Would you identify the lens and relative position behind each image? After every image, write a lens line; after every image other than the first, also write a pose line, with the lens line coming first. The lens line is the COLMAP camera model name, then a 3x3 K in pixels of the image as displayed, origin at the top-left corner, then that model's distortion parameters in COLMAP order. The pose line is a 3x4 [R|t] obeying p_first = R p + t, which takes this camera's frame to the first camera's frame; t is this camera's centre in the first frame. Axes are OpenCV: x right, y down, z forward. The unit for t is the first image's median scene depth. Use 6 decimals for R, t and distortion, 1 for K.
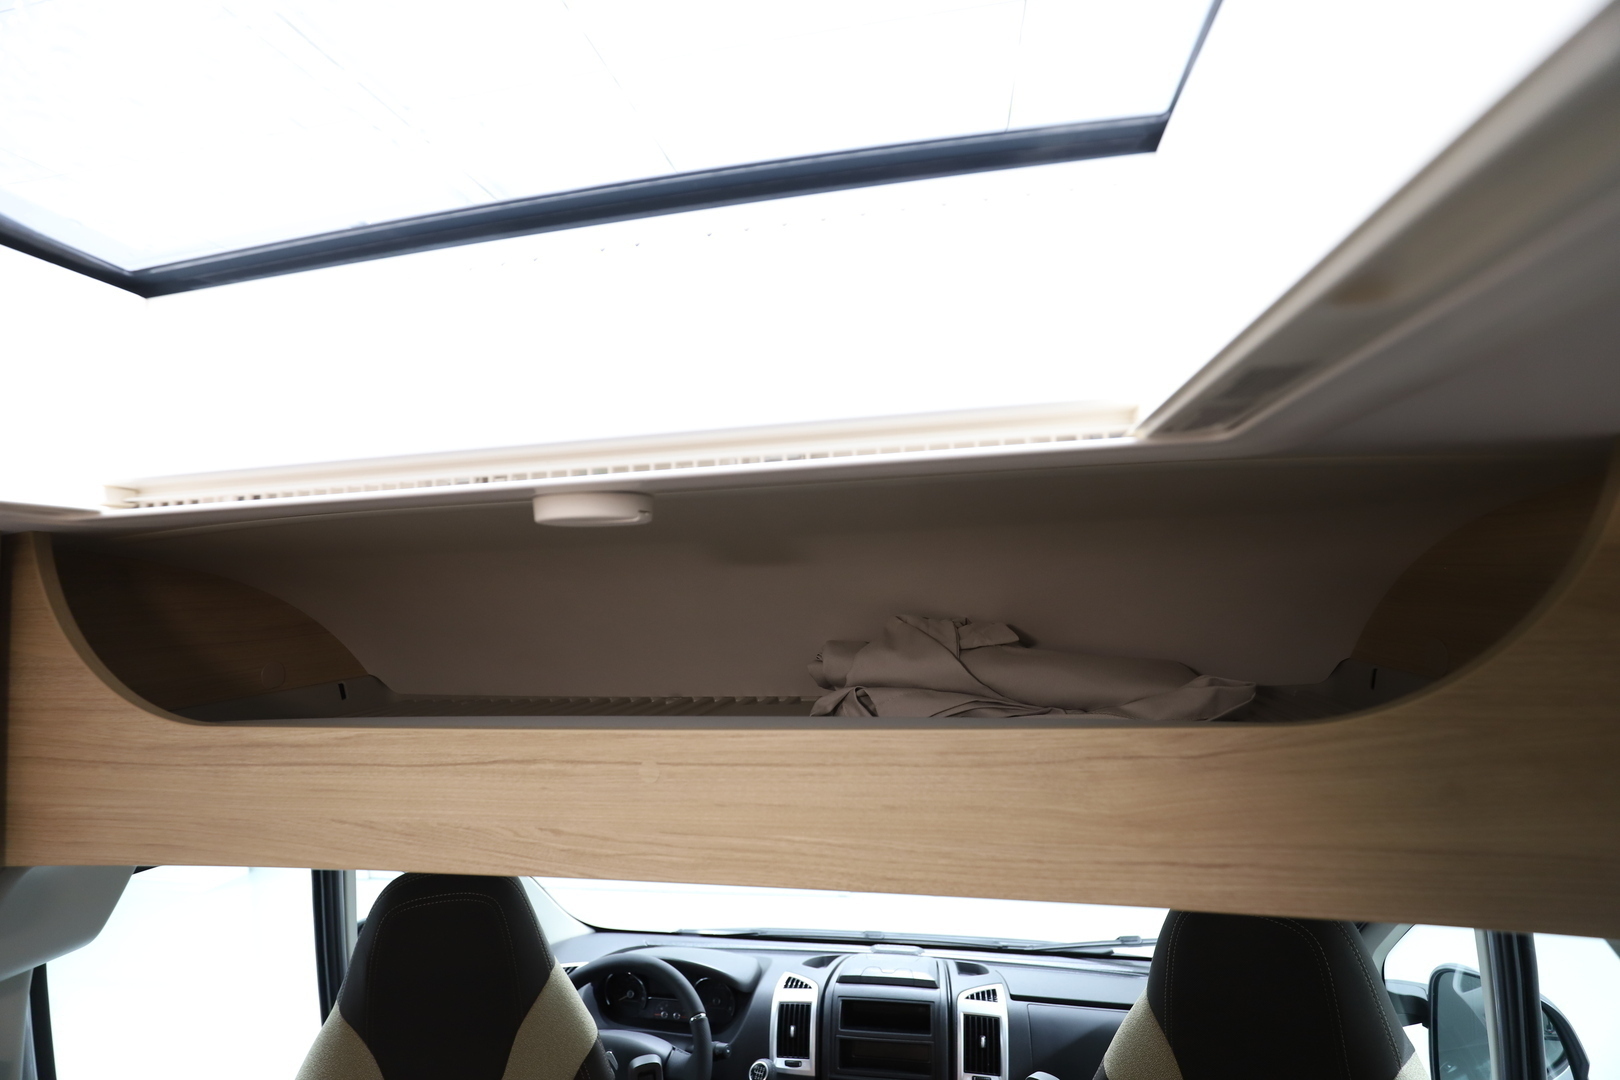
lens RADIAL K [[736.8, 0, 806.9], [0, 736.8, 540.7], [0, 0, 1]] dist [-0.028323, 0.002348]
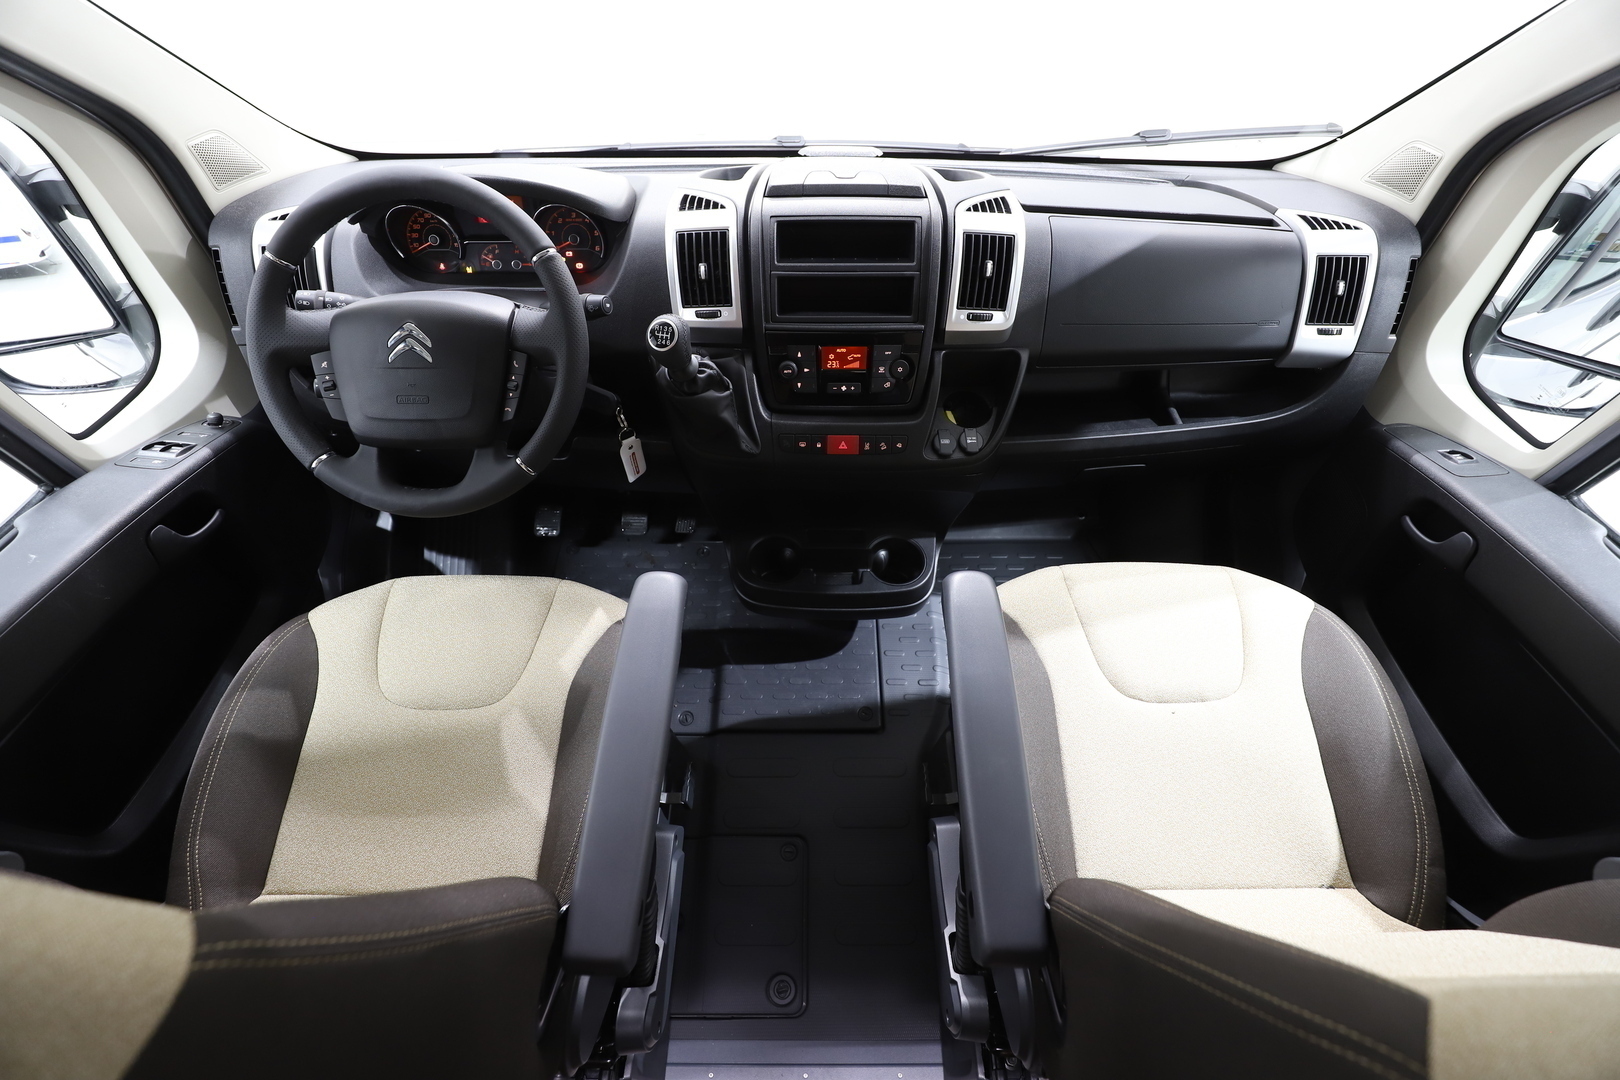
lens RADIAL K [[736.8, 0, 814.1], [0, 736.8, 536.9], [0, 0, 1]] dist [-0.028323, 0.002348]
pose [[0.980139, -0.118971, 0.158663, -0.054480], [-0.057000, 0.597299, 0.799991, 0.283040], [-0.189945, -0.793146, 0.578655, 0.409667]]
